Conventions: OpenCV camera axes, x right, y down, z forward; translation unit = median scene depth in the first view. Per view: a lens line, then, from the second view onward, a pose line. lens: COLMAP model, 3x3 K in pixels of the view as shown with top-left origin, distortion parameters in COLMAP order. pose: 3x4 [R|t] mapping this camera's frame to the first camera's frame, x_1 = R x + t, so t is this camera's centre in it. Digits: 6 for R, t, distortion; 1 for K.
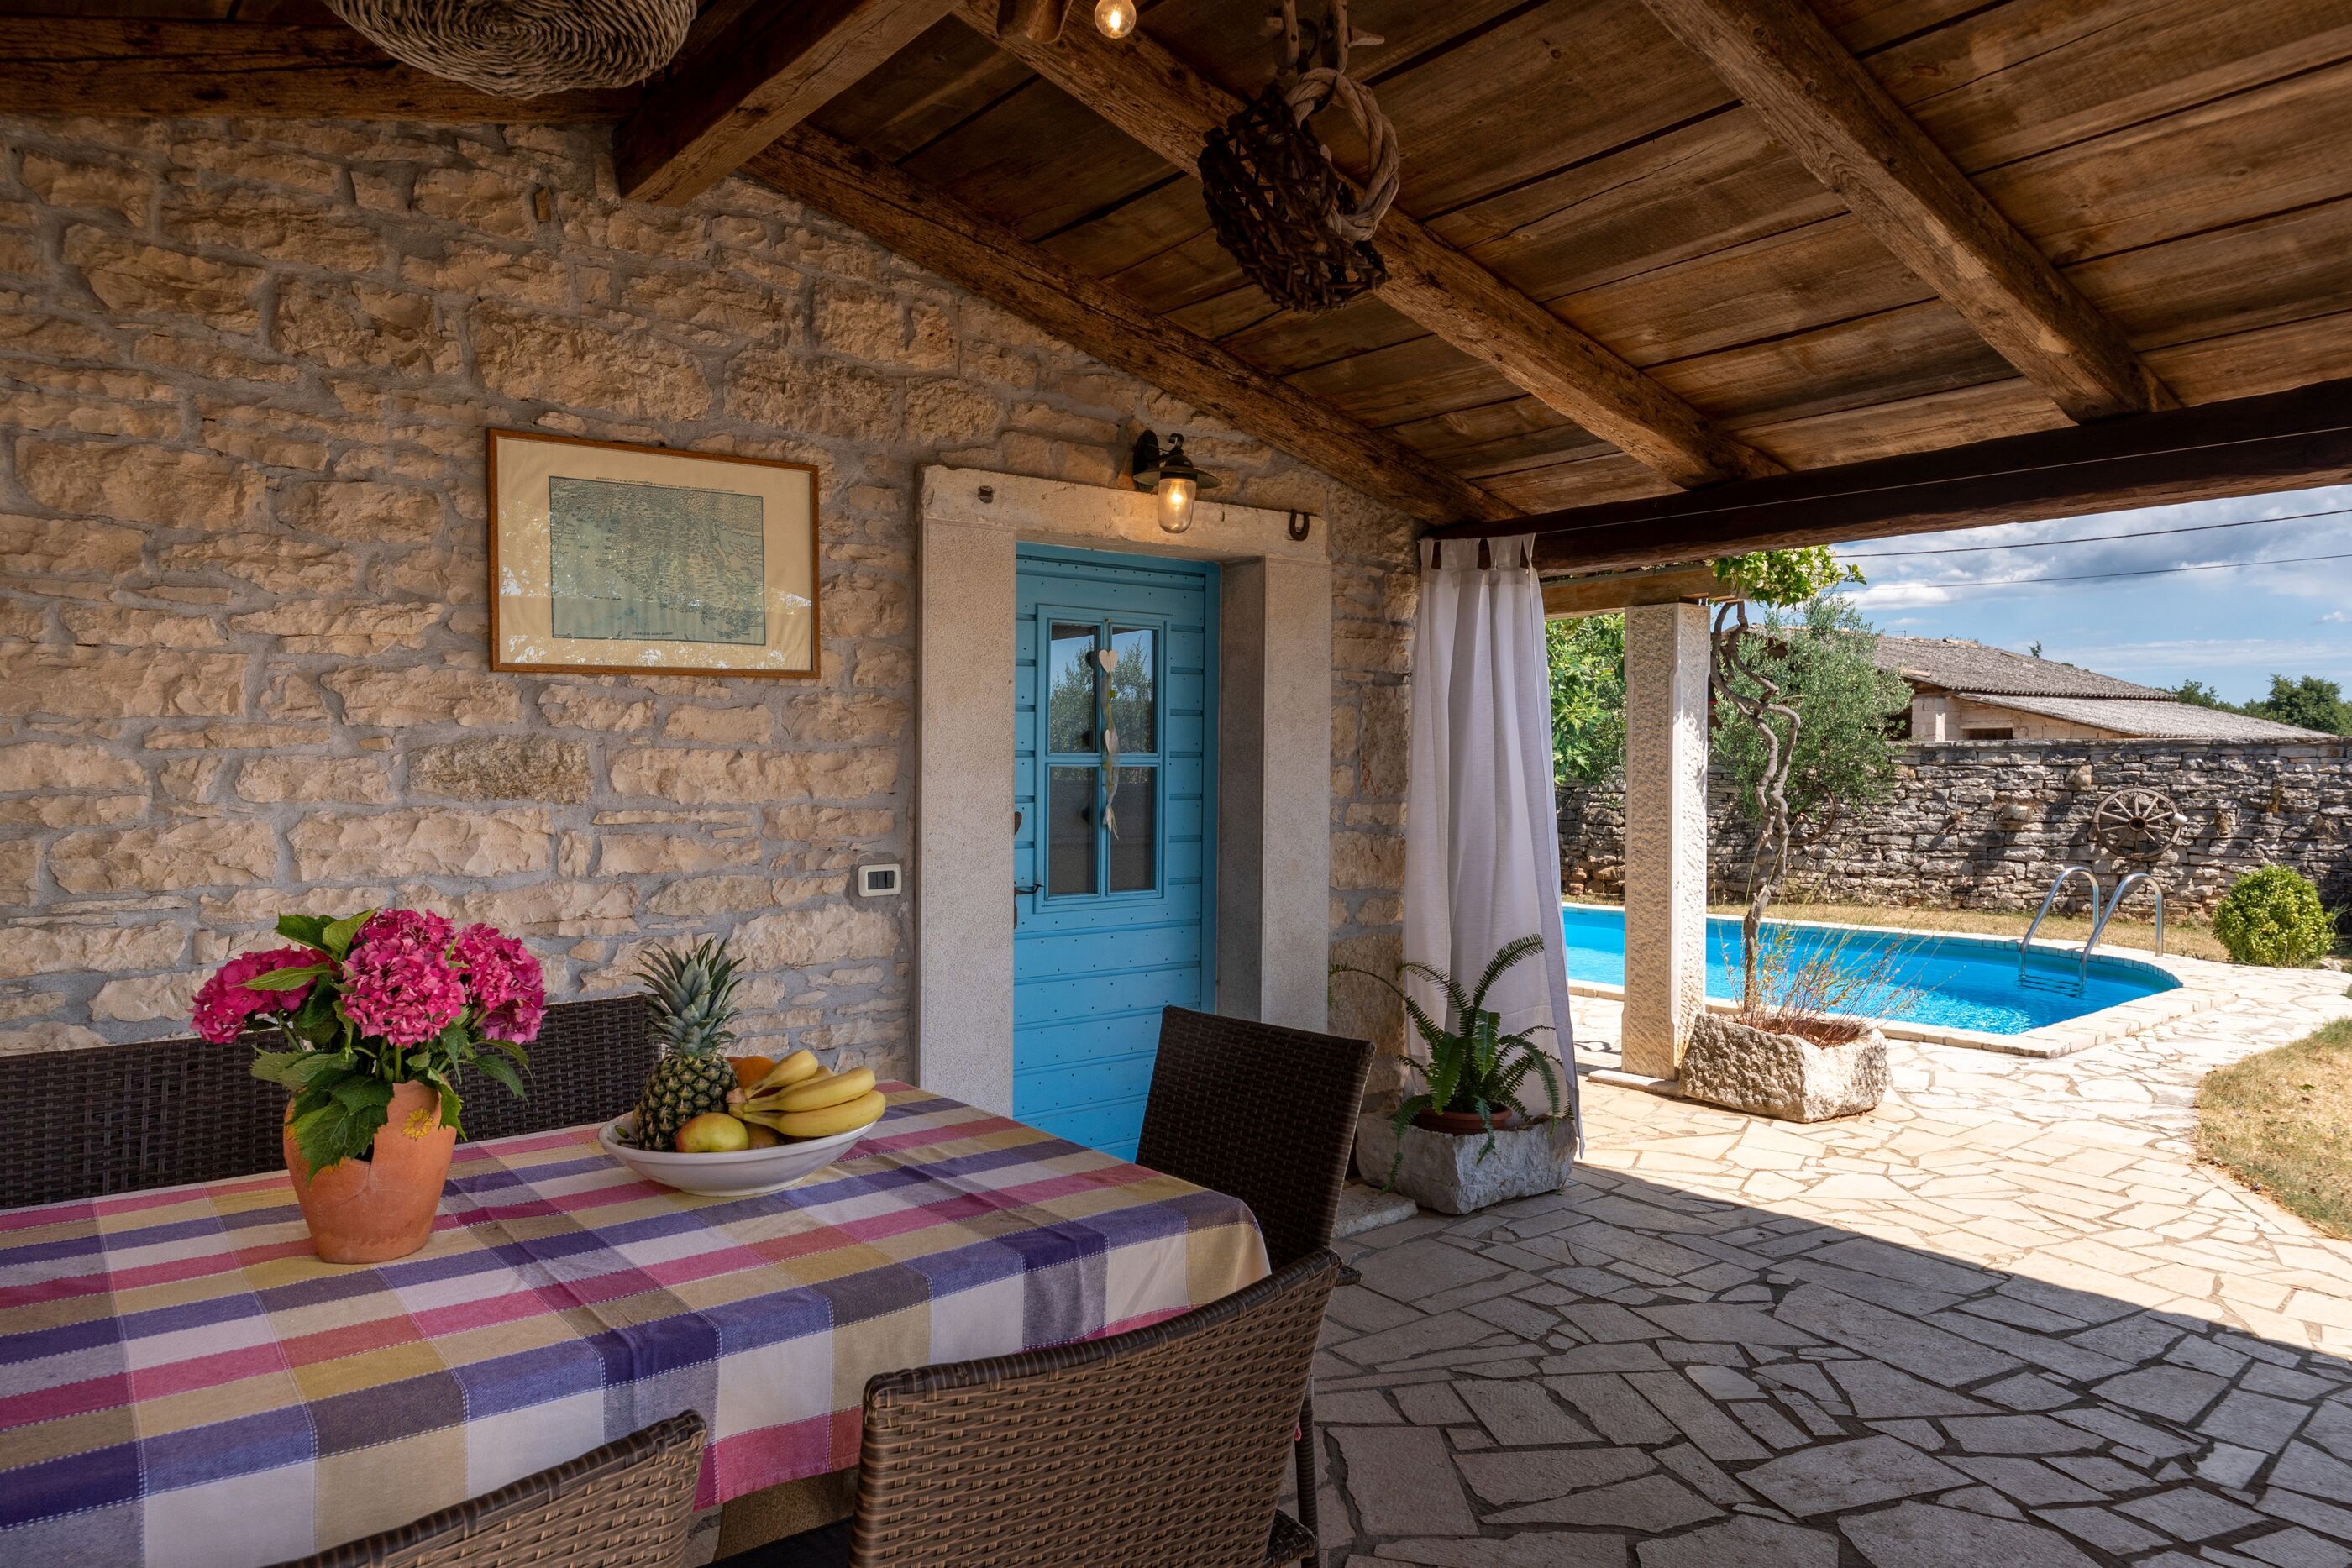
lens RADIAL K [[1353.8, 0, 1160.2], [0, 1353.8, 805.6], [0, 0, 1]] dist [-0.008218, -0.002733]
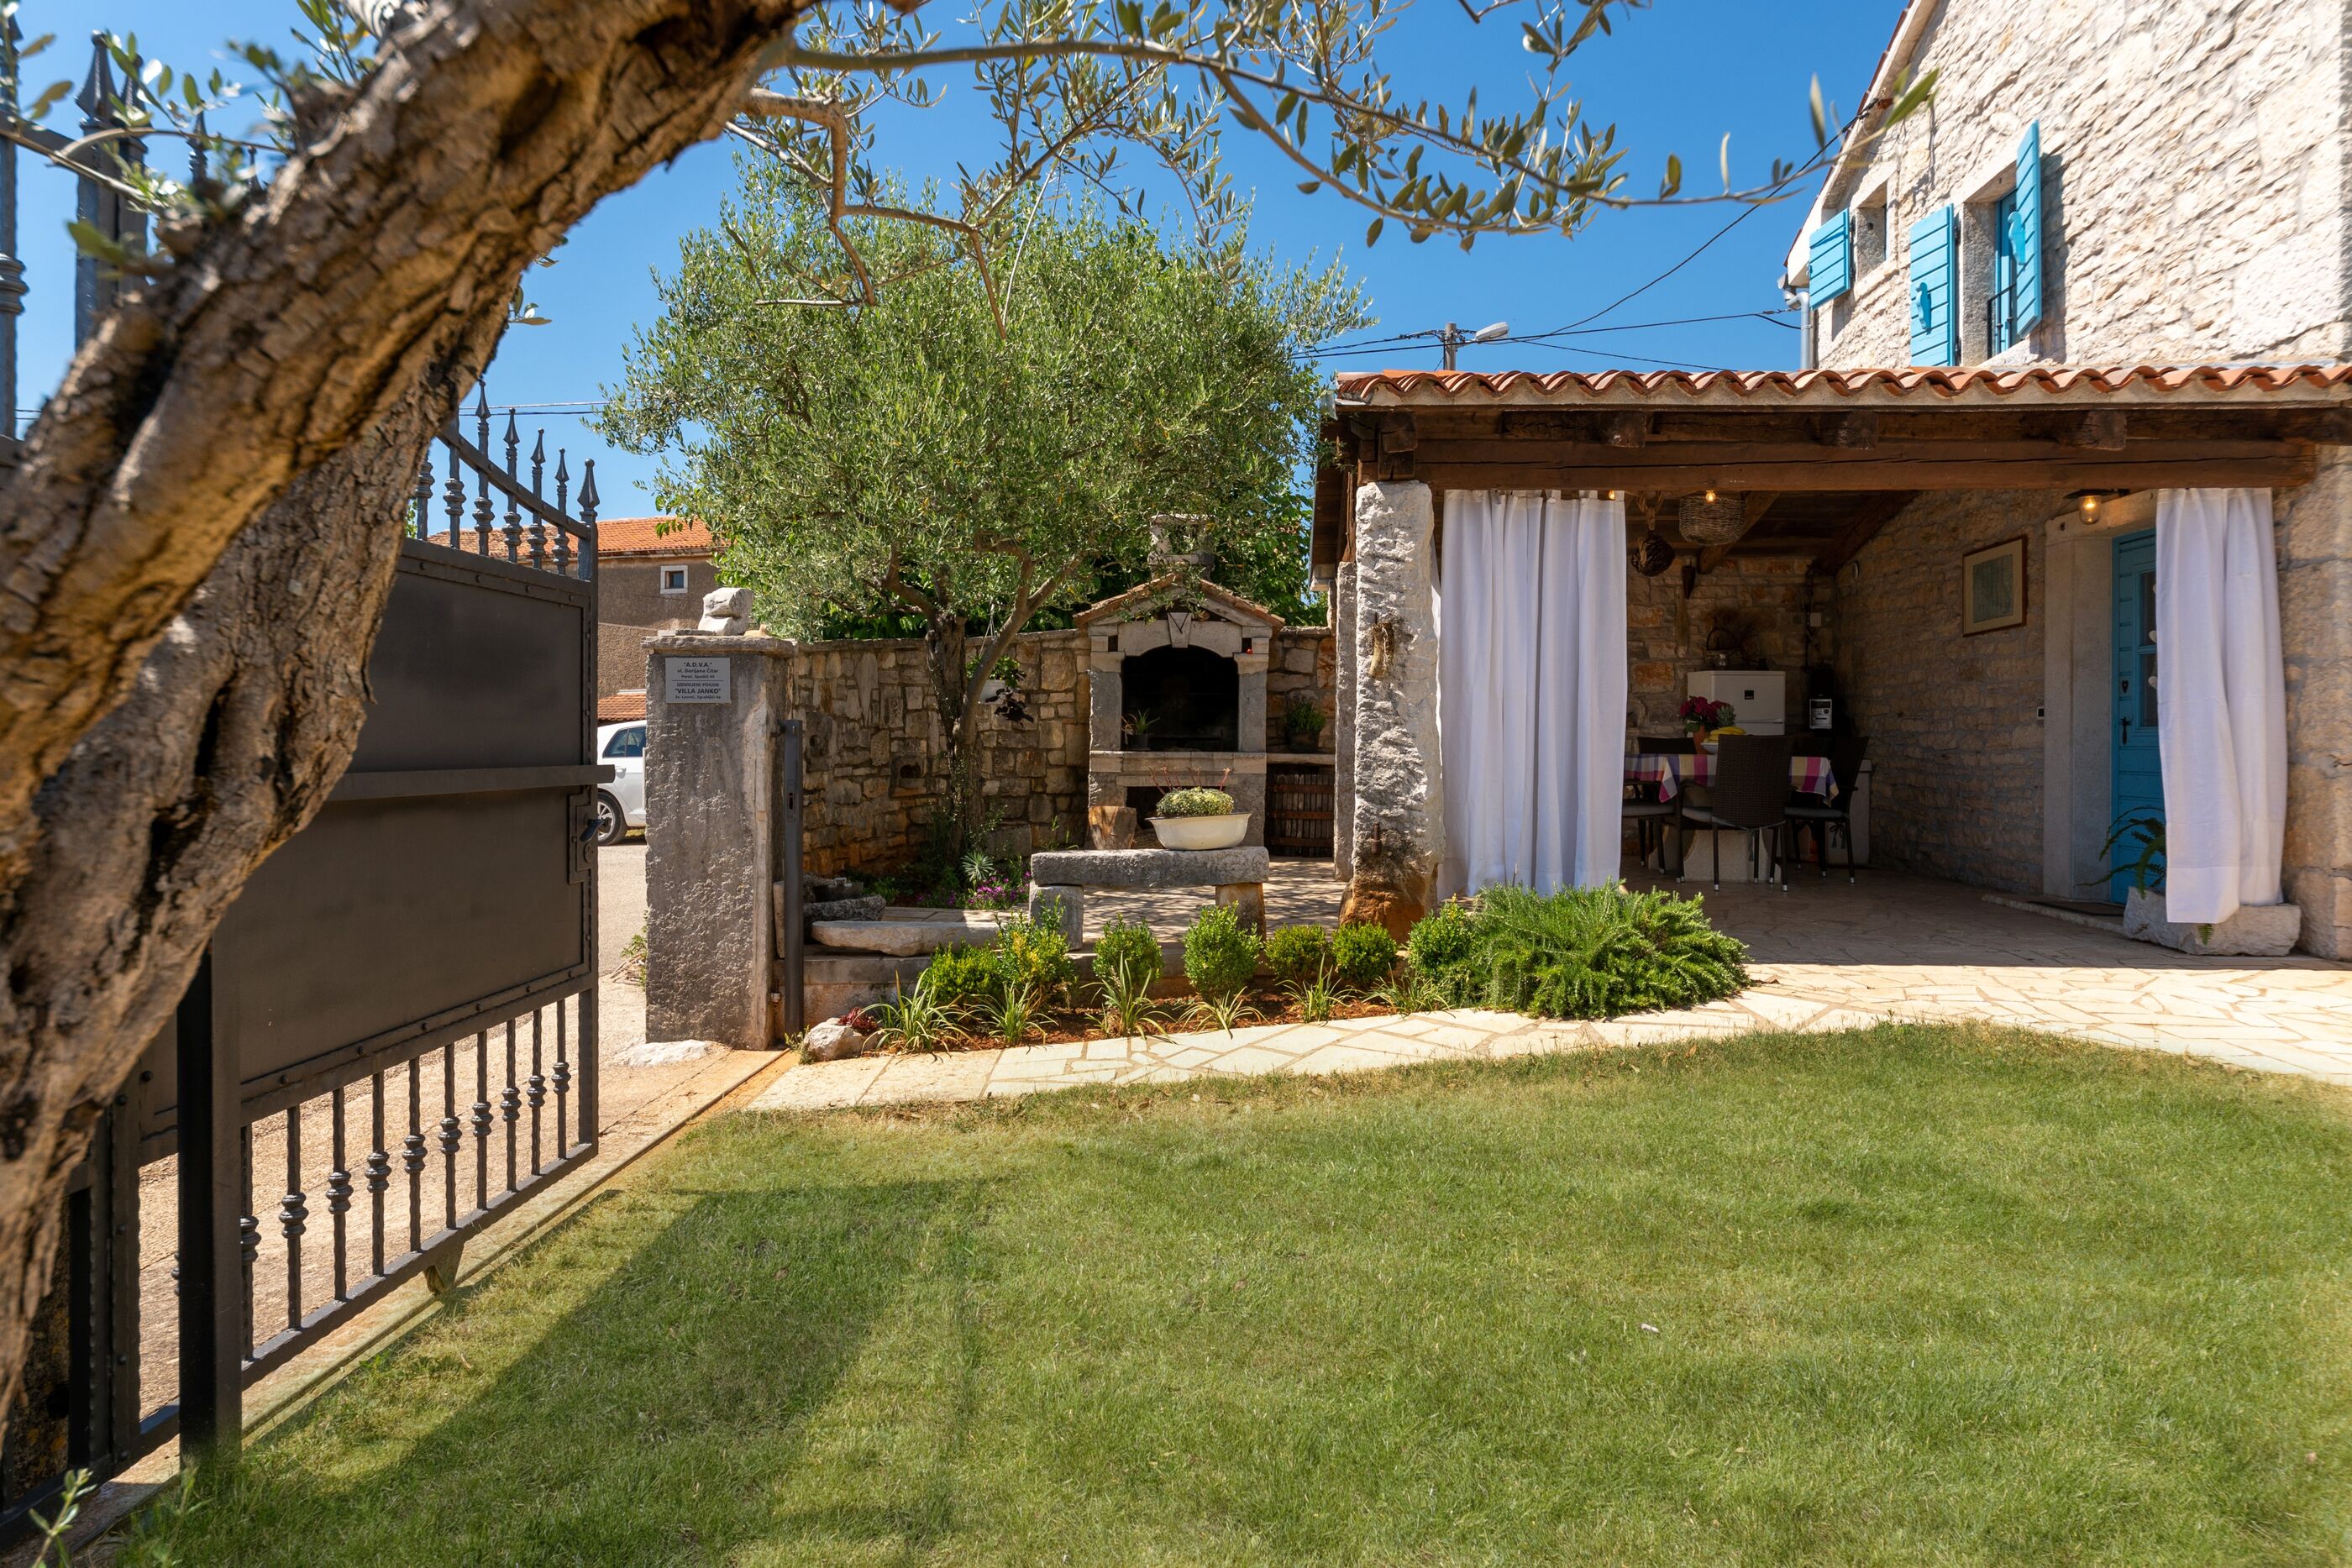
lens RADIAL K [[1353.8, 0, 1161.4], [0, 1353.8, 748.4], [0, 0, 1]] dist [-0.008218, -0.002733]
pose [[-0.652177, -0.001024, -0.758066, 0.630008], [-0.026943, 0.999399, 0.021830, 0.027437], [0.757588, 0.034661, -0.651812, 0.352624]]
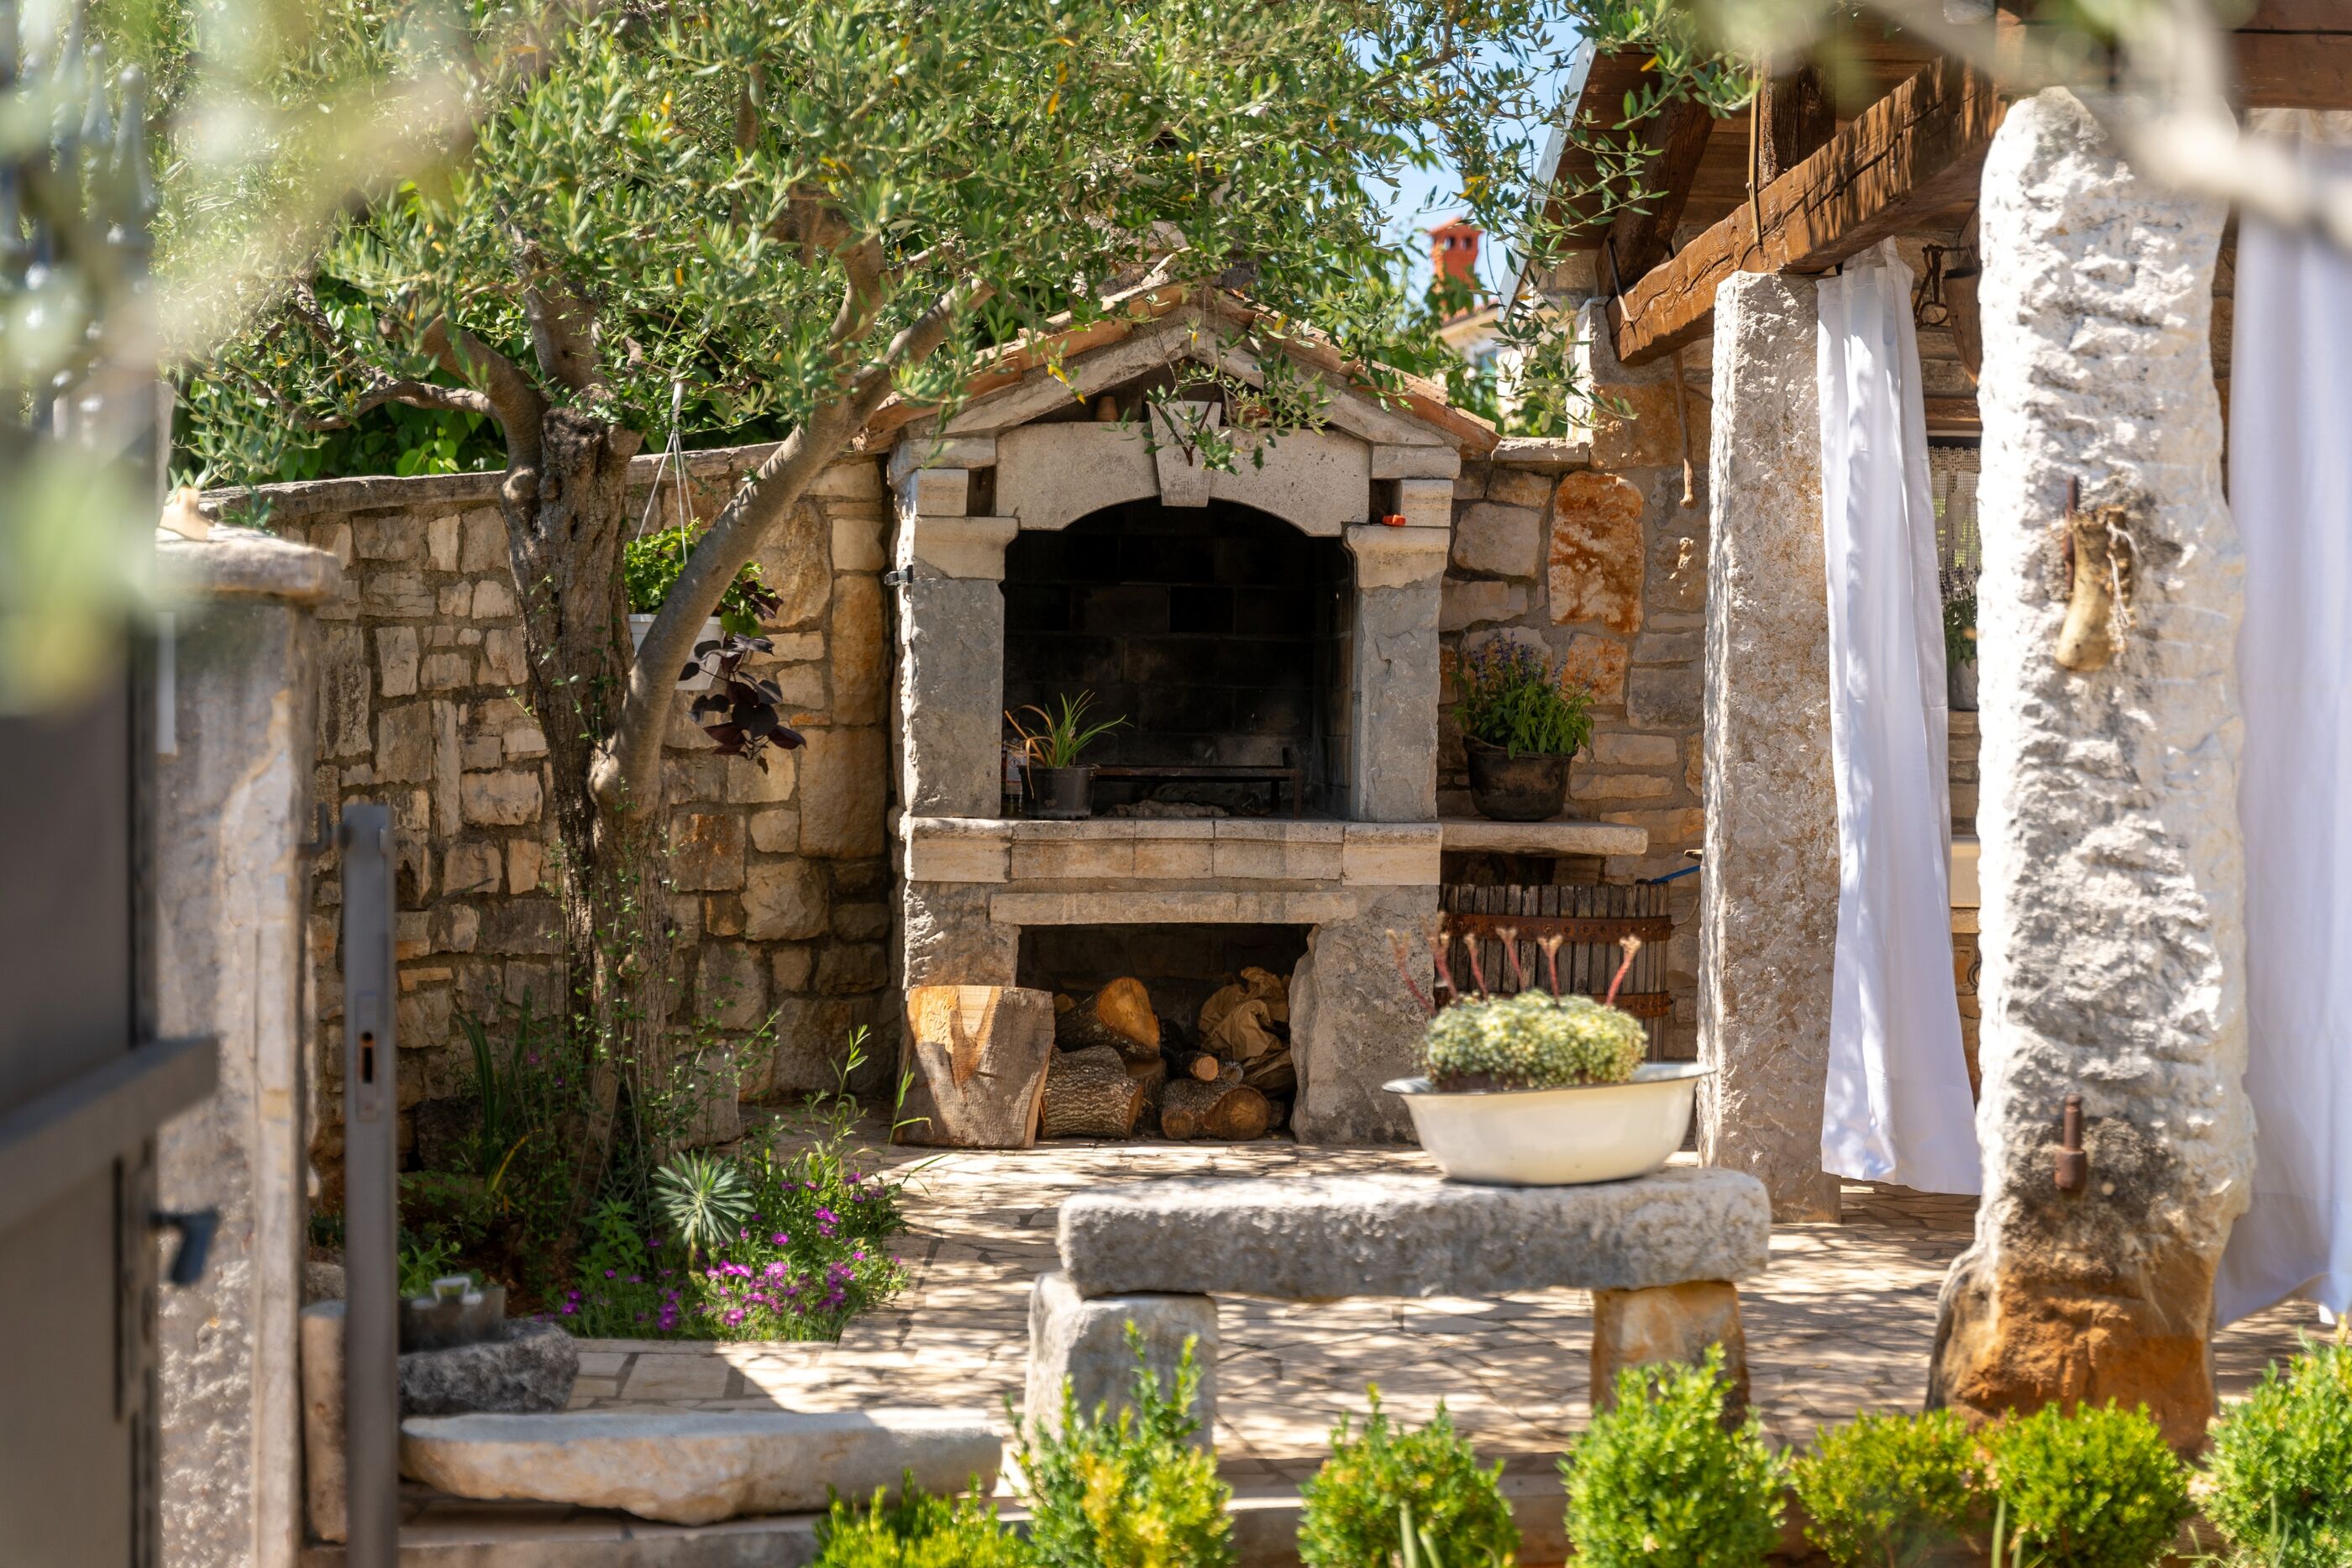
lens RADIAL K [[4084.5, 0, 1168.8], [0, 4084.5, 854.6], [0, 0, 1]] dist [0.014706, 0.000000]
pose [[-0.551854, 0.026511, -0.833519, 0.680868], [-0.033036, 0.998015, 0.053616, 0.011660], [0.833286, 0.057125, -0.549883, 0.283436]]
